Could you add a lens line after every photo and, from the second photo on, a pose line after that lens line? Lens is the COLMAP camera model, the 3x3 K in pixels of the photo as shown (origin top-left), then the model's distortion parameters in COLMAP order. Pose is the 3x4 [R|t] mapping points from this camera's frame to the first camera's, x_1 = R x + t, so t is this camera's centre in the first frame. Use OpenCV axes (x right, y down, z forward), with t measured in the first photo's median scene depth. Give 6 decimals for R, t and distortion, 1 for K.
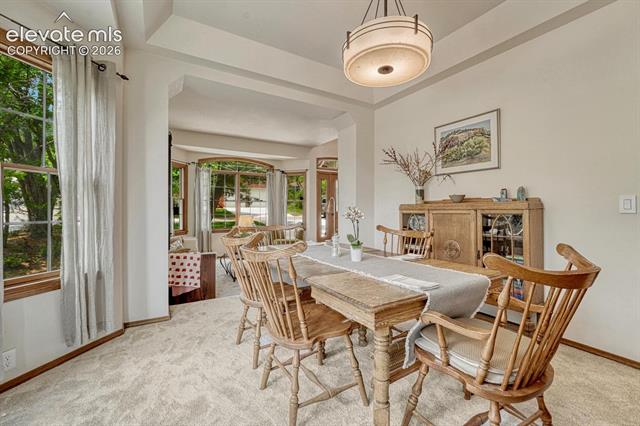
lens RADIAL K [[269.1, 0, 324.1], [0, 269.1, 210.5], [0, 0, 1]] dist [-0.003187, -0.000267]
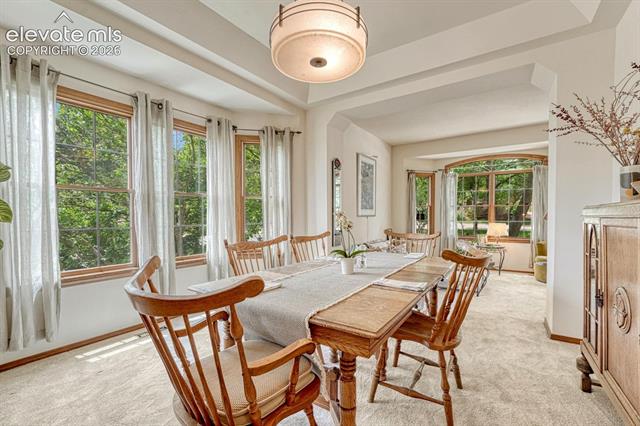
lens RADIAL K [[267.7, 0, 322.8], [0, 267.7, 219.1], [0, 0, 1]] dist [-0.000567, 0.000117]
pose [[0.425342, 0.015738, -0.904896, 0.235961], [-0.001901, 0.999862, 0.016496, -0.005874], [0.905031, -0.005296, 0.425313, 0.149079]]
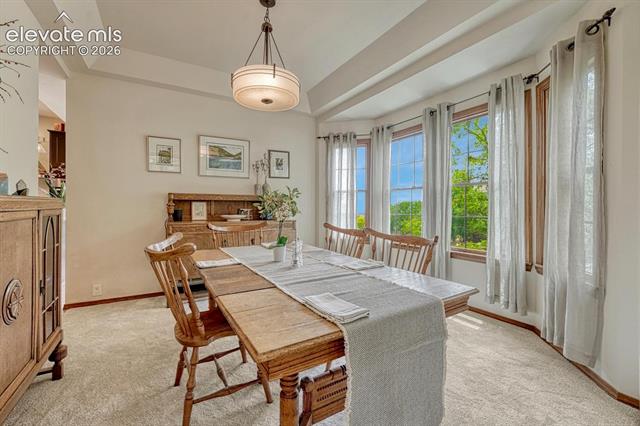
lens RADIAL K [[271.6, 0, 320.6], [0, 271.6, 207.1], [0, 0, 1]] dist [-0.003914, -0.000183]
pose [[-0.999956, 0.001833, -0.009147, -0.012667], [0.001826, 0.999998, 0.000751, -0.004911], [0.009149, 0.000734, -0.999958, 0.557193]]
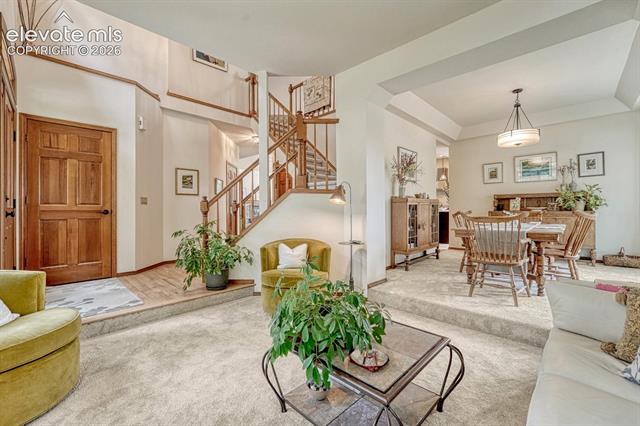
lens RADIAL K [[272.5, 0, 322.1], [0, 272.5, 209.5], [0, 0, 1]] dist [-0.002676, -0.000439]
pose [[-0.269985, 0.004840, 0.962852, -0.425079], [0.010536, 0.999942, -0.002072, 0.012406], [-0.962807, 0.009585, -0.270021, 0.826347]]
